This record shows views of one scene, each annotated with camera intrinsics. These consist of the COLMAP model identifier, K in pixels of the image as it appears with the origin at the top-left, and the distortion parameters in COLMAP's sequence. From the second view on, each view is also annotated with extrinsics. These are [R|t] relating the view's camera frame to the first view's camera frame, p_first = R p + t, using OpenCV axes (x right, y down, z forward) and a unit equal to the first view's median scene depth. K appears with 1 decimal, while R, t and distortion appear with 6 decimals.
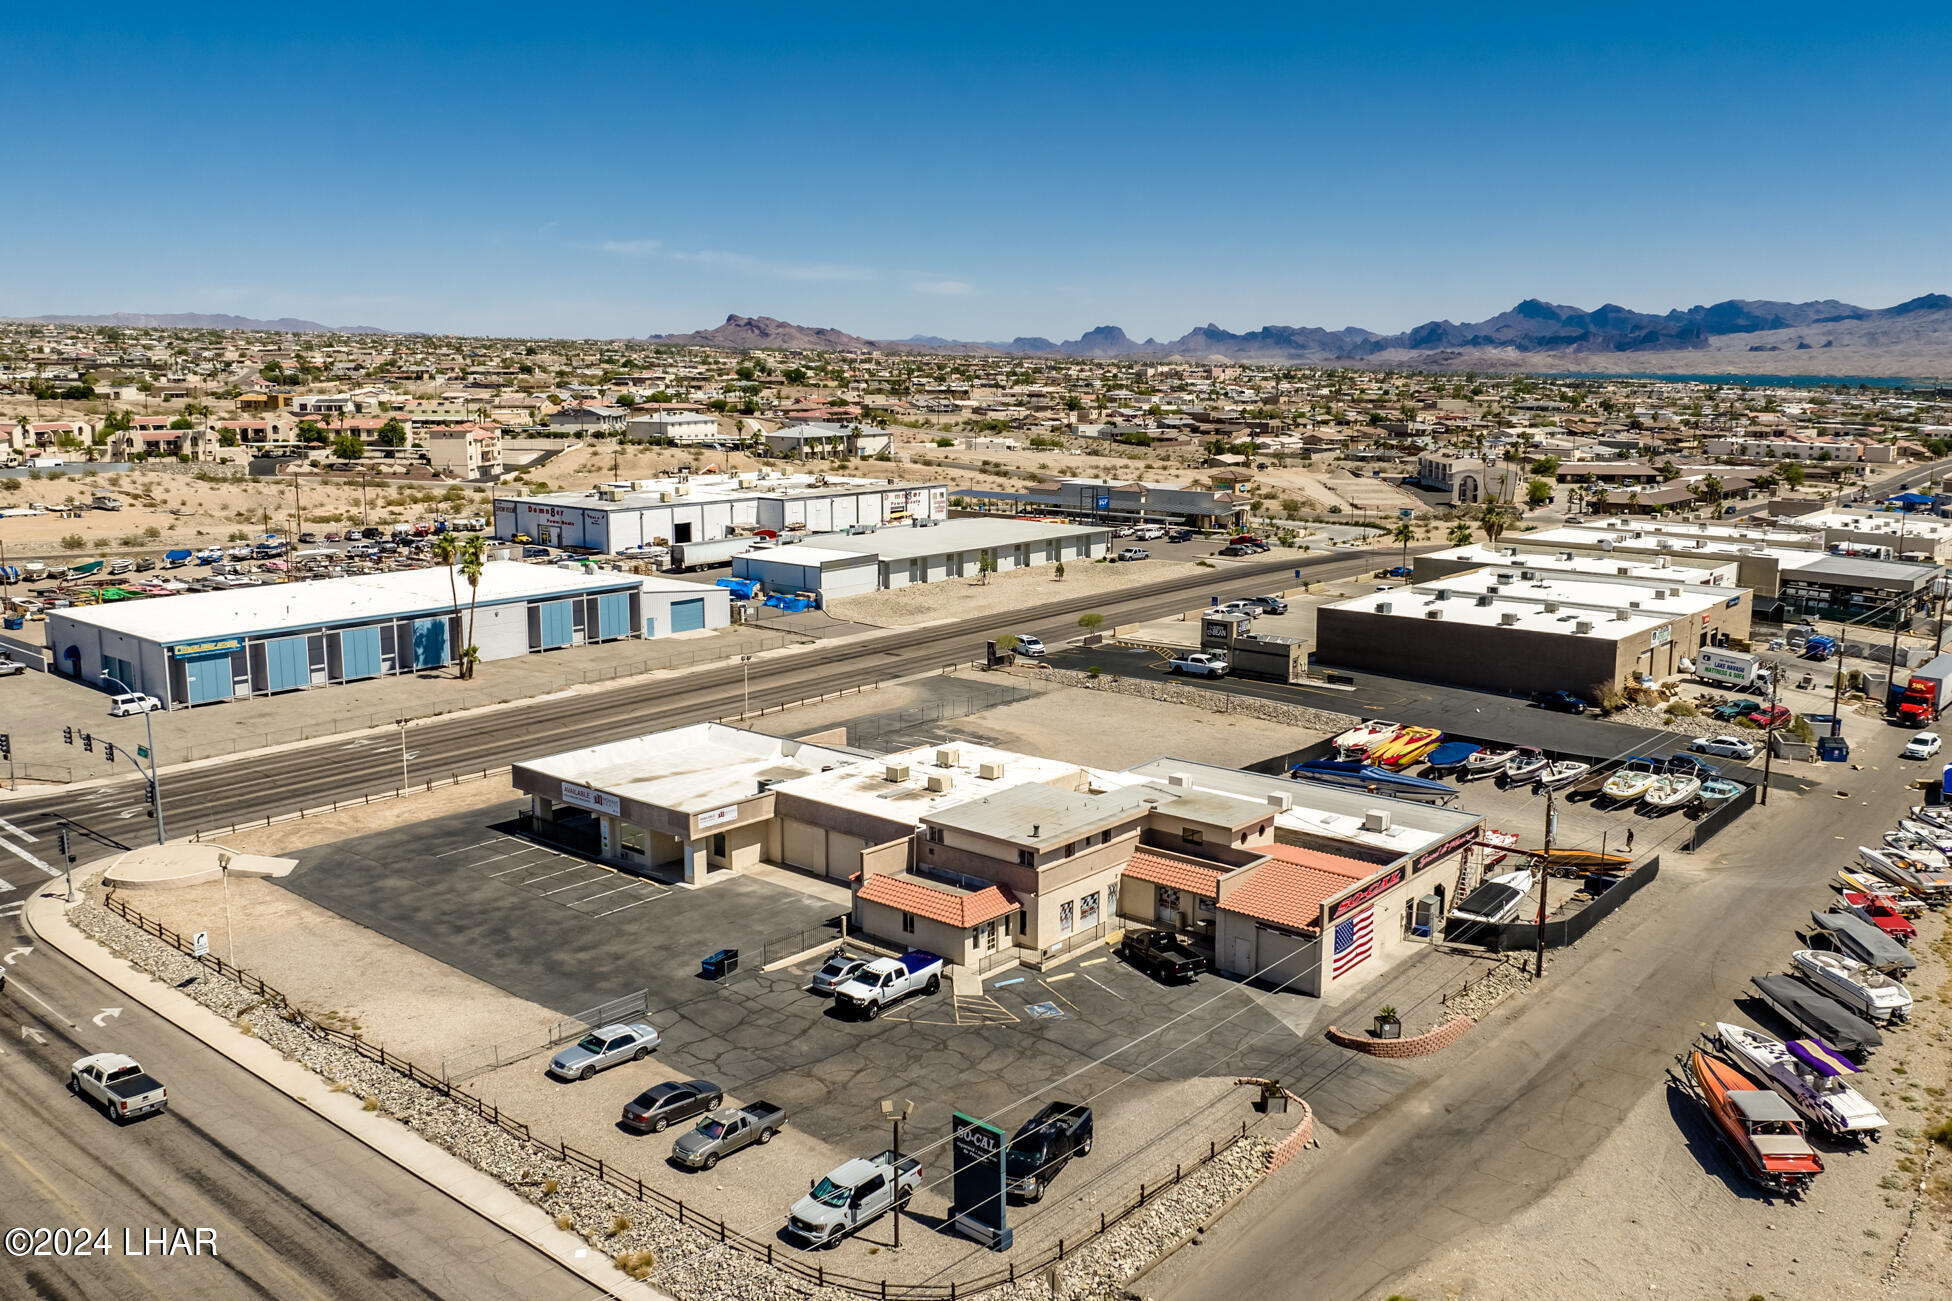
lens RADIAL K [[1587.5, 0, 993.6], [0, 1587.5, 651.8], [0, 0, 1]] dist [-0.051466, -0.005838]
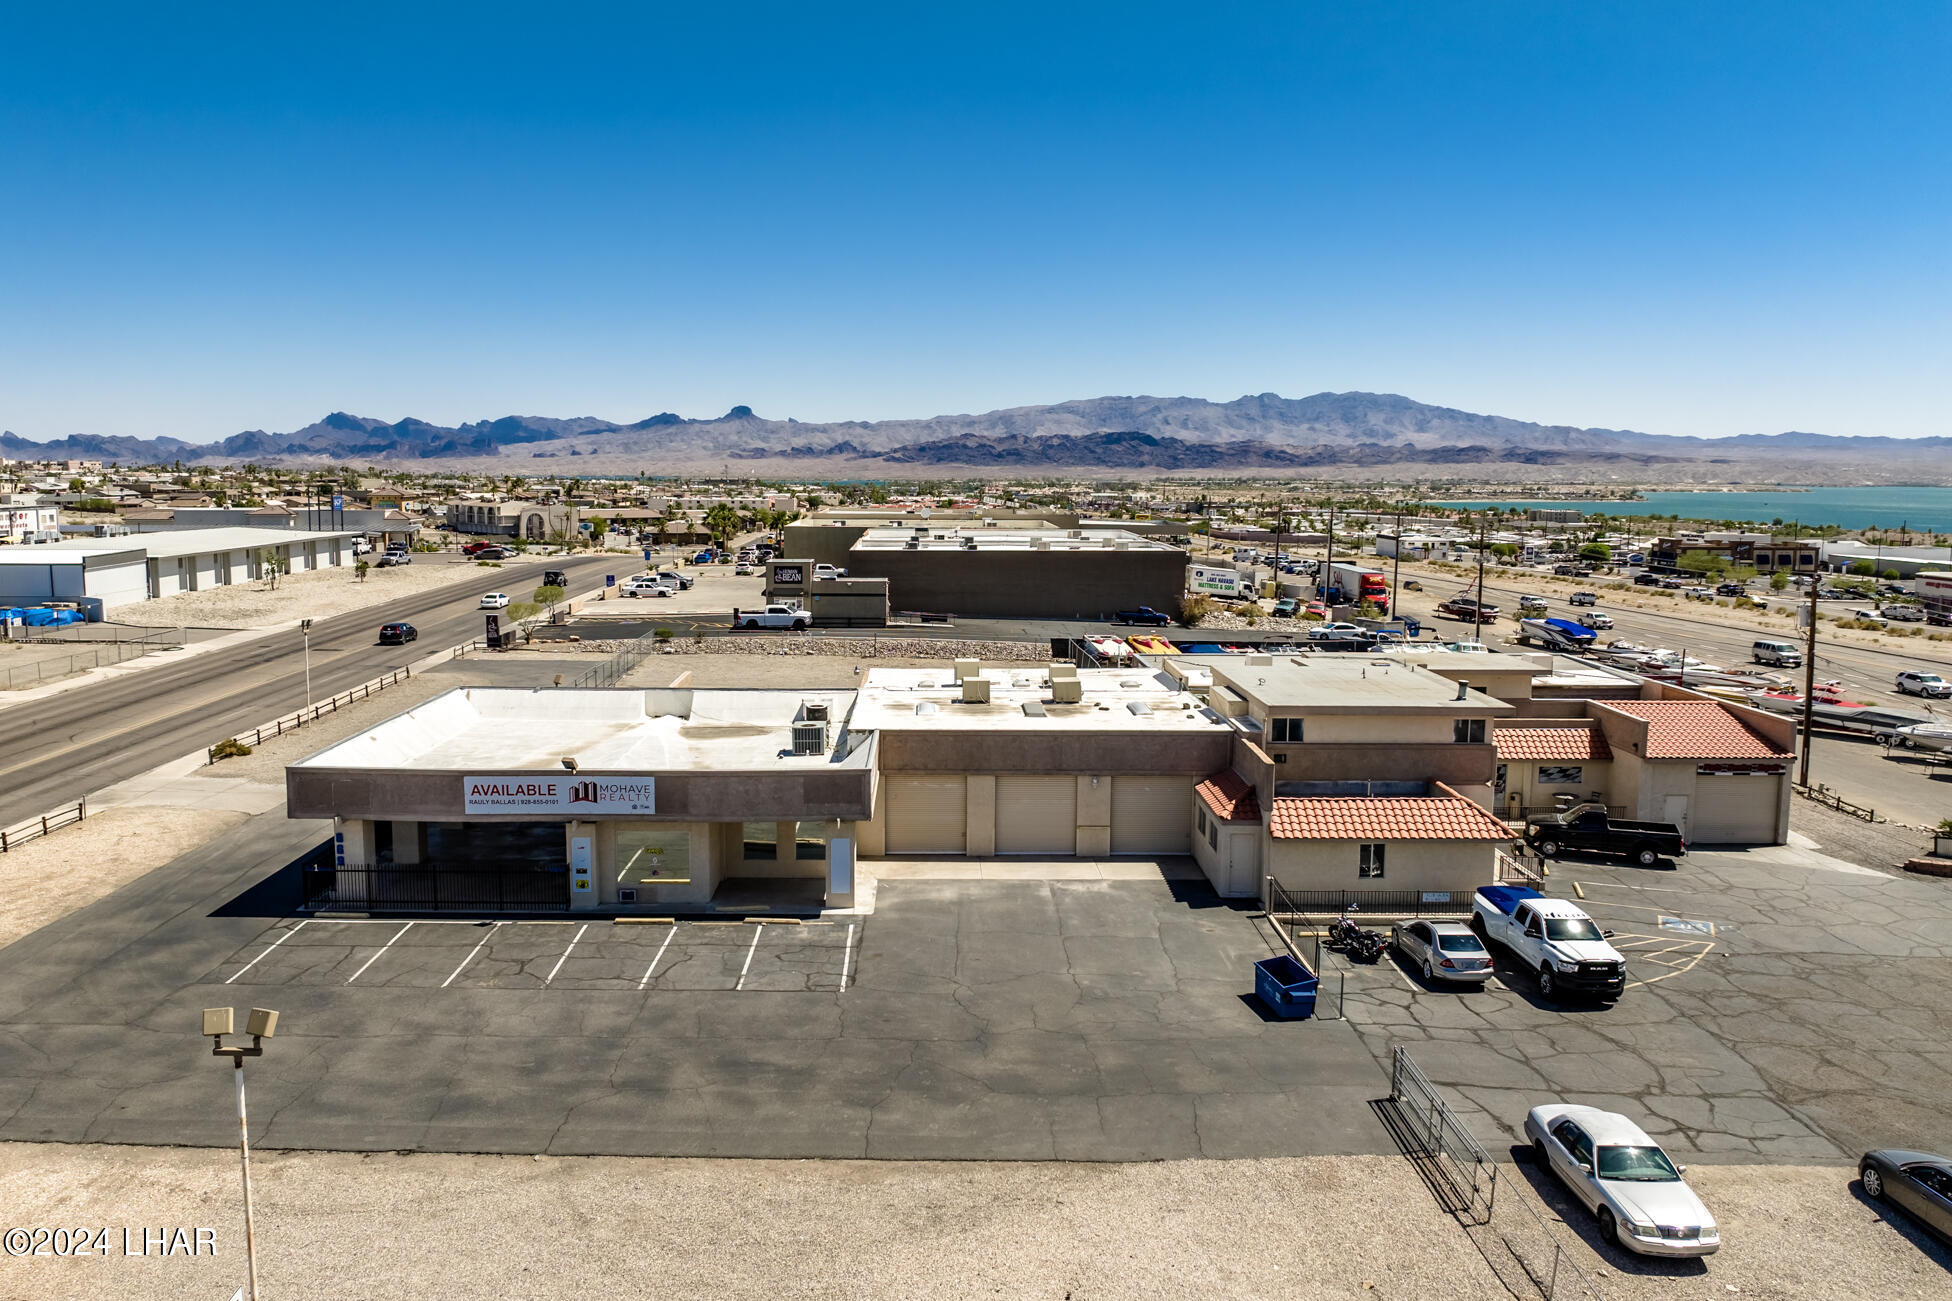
lens RADIAL K [[1438.8, 0, 922.2], [0, 1438.8, 649.4], [0, 0, 1]] dist [-0.043402, -0.000271]
pose [[0.768578, -0.078822, 0.634882, -0.460245], [0.111525, 0.993693, -0.011641, 0.067065], [-0.629960, 0.079752, 0.772522, 0.589780]]
